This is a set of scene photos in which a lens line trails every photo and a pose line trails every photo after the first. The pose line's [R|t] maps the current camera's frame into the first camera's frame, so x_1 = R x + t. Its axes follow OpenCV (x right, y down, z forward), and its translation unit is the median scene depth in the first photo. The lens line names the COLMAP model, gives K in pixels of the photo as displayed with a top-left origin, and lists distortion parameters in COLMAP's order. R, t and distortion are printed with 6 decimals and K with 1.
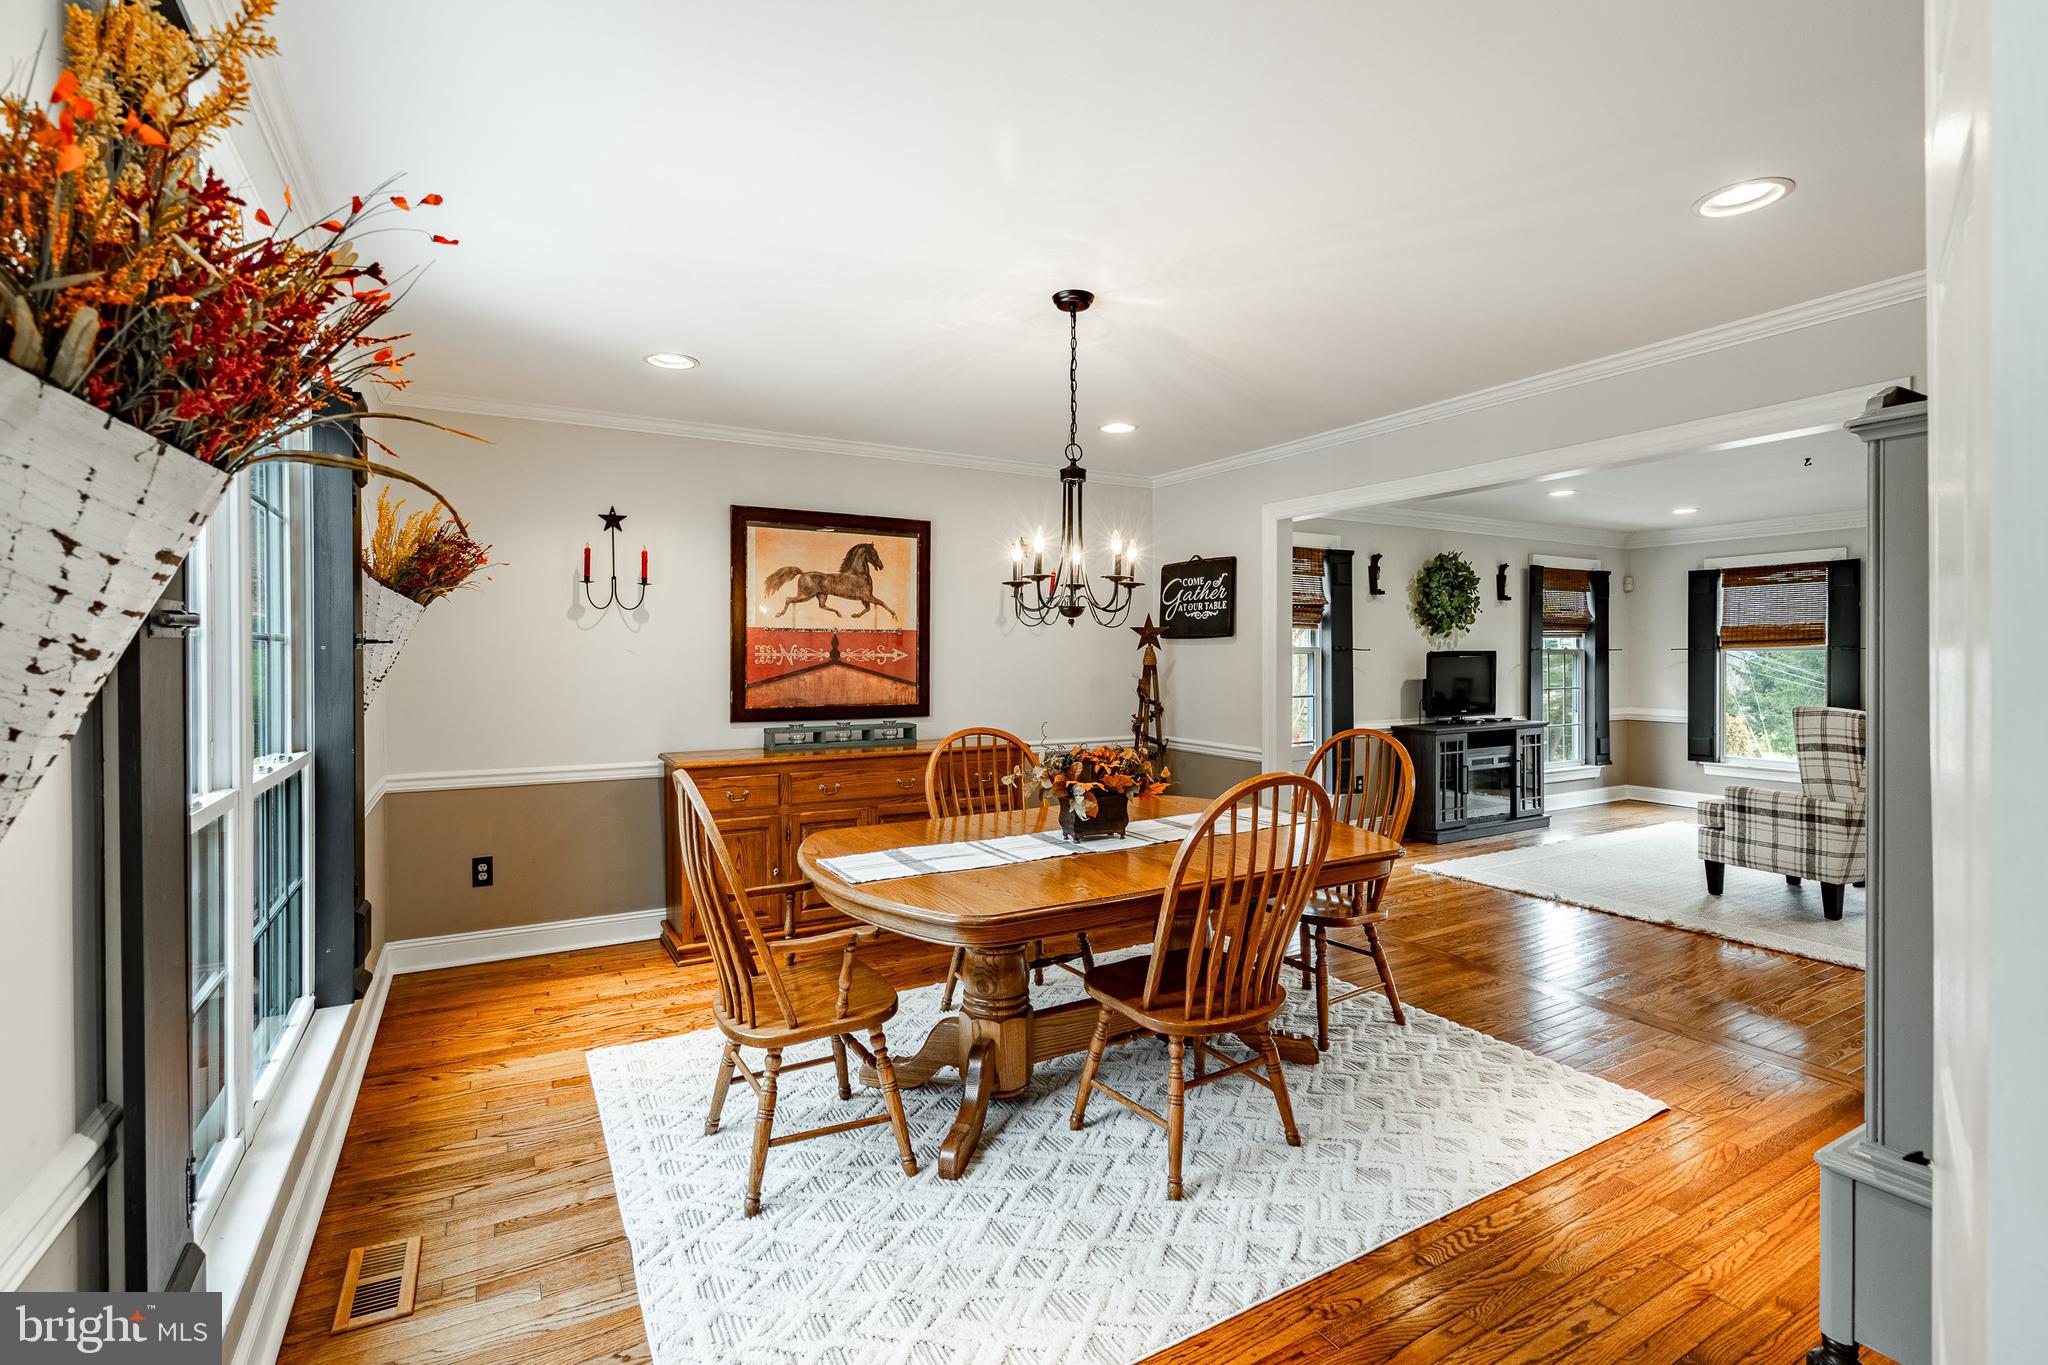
lens RADIAL K [[924.7, 0, 1024.0], [0, 924.7, 654.0], [0, 0, 1]] dist [-0.004840, -0.000340]
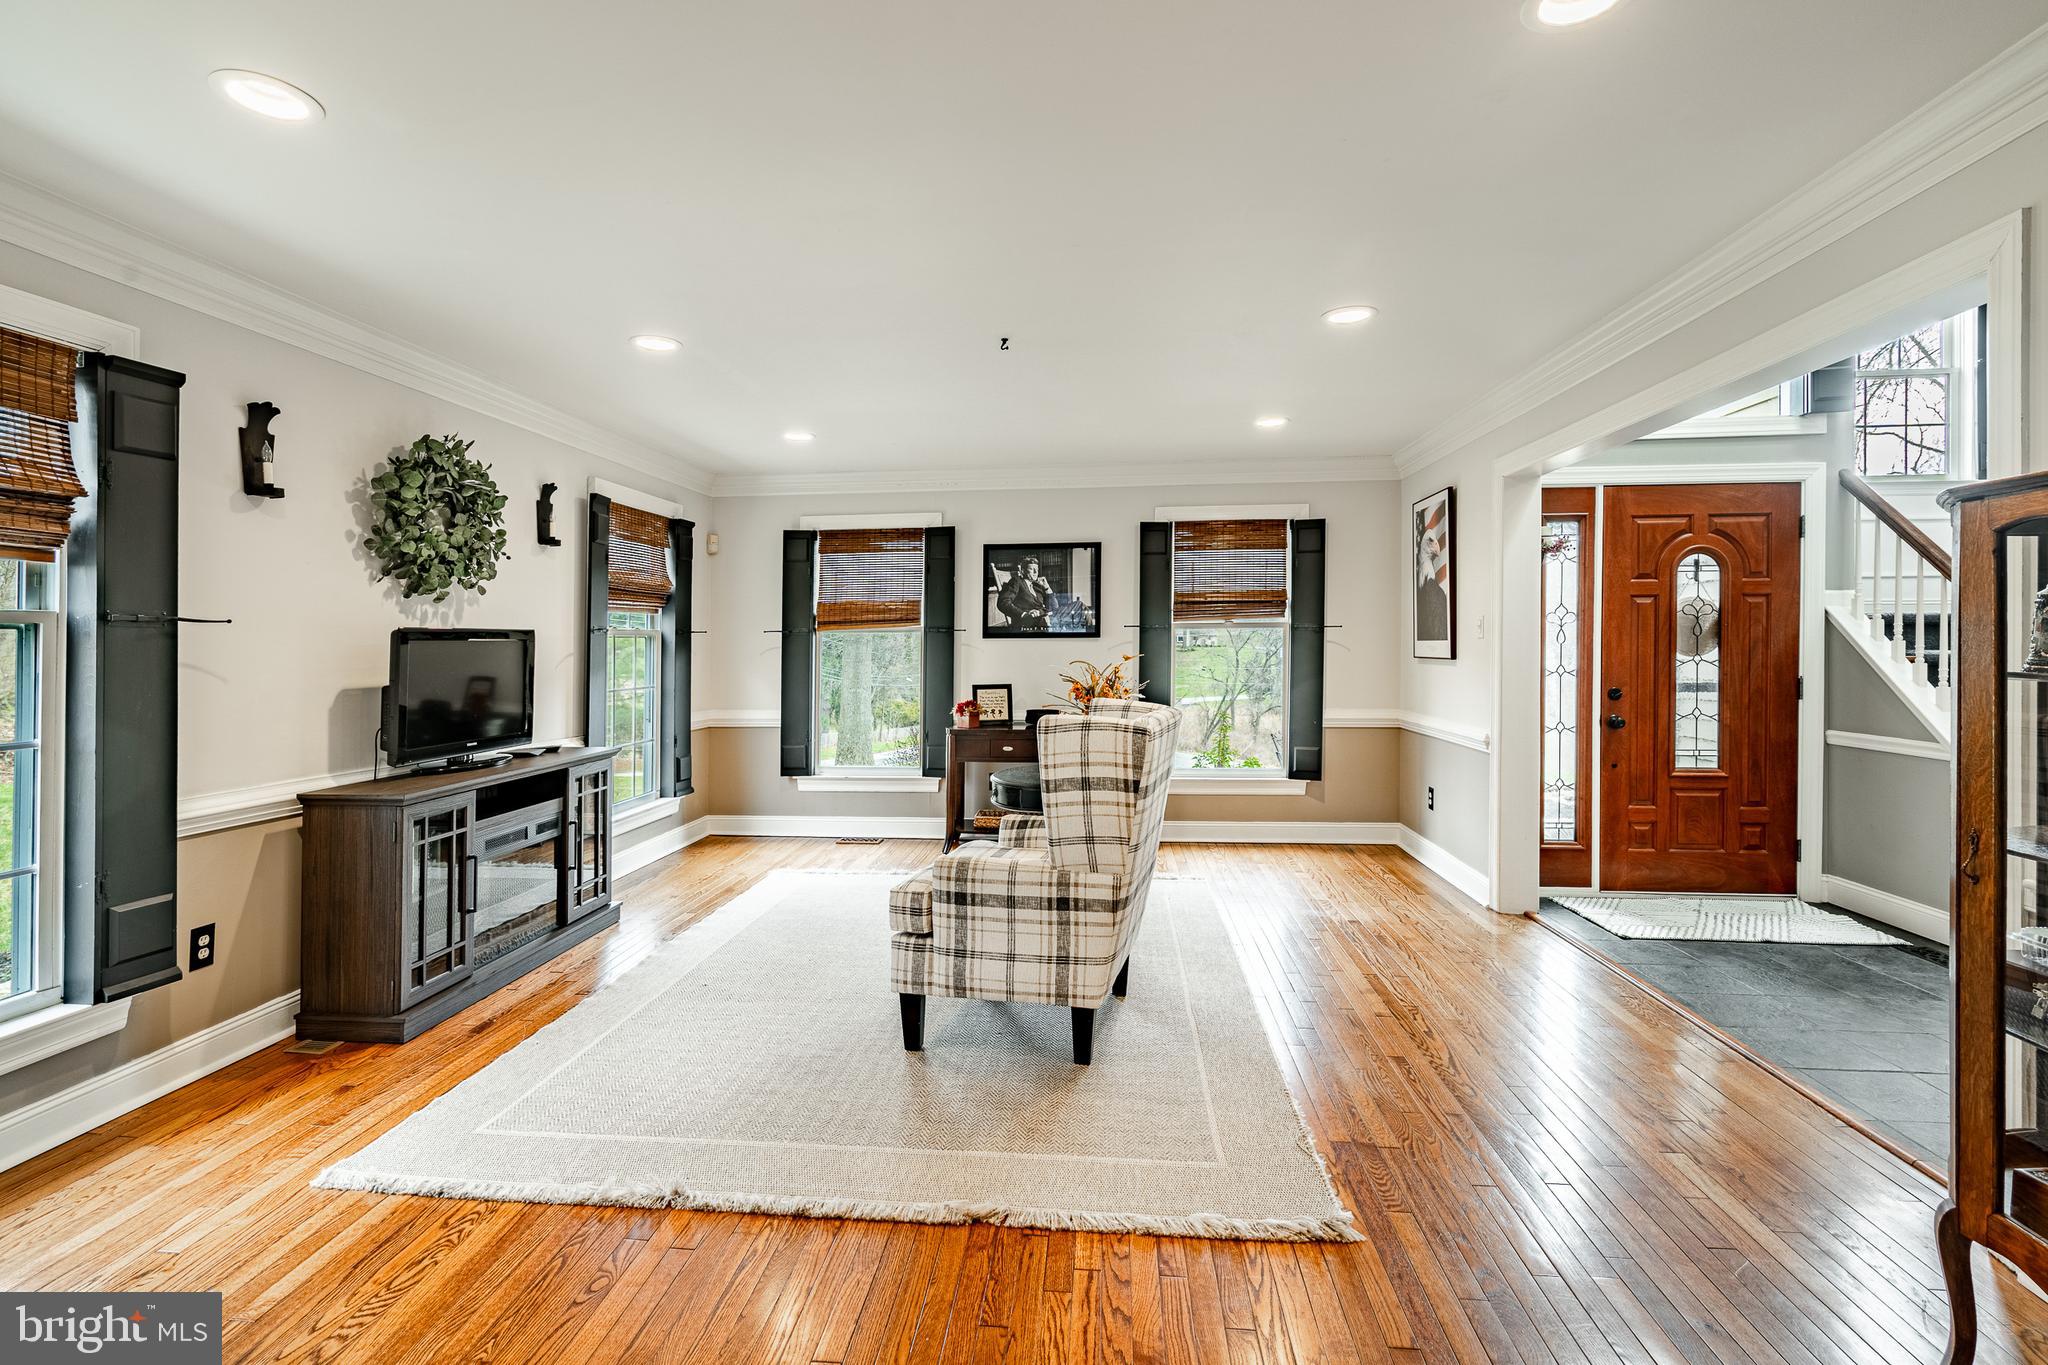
lens RADIAL K [[946.7, 0, 1009.2], [0, 946.7, 616.0], [0, 0, 1]] dist [-0.001278, -0.000138]
pose [[0.590532, 0.020634, 0.806750, 0.222518], [0.005018, 0.999560, -0.029238, 0.006882], [-0.806998, 0.021314, 0.590169, 0.437403]]
